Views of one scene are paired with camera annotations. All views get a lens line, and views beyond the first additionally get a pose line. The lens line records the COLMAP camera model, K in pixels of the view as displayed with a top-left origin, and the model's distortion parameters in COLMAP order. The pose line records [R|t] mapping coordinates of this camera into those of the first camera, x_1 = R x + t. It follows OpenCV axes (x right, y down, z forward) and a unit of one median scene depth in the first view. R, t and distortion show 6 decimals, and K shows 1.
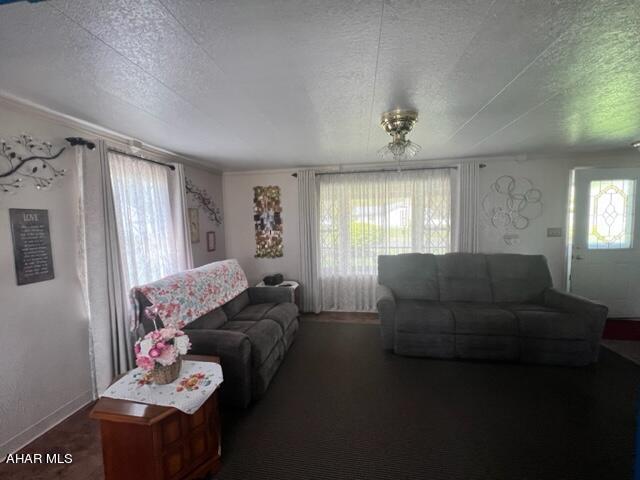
lens RADIAL K [[258.0, 0, 319.8], [0, 258.0, 243.6], [0, 0, 1]] dist [0.001296, 0.000118]
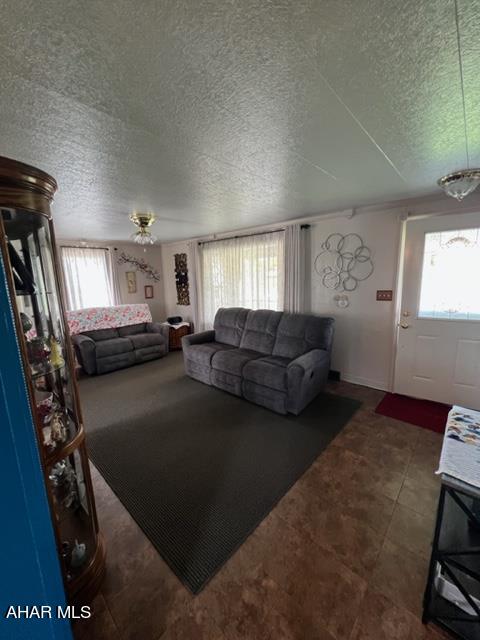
lens RADIAL K [[257.7, 0, 236.1], [0, 257.7, 319.5], [0, 0, 1]] dist [0.002331, 0.000469]
pose [[0.833415, 0.092498, -0.544851, 0.961668], [-0.041312, 0.993563, 0.105483, -0.033593], [0.551101, -0.065402, 0.831872, -0.013986]]
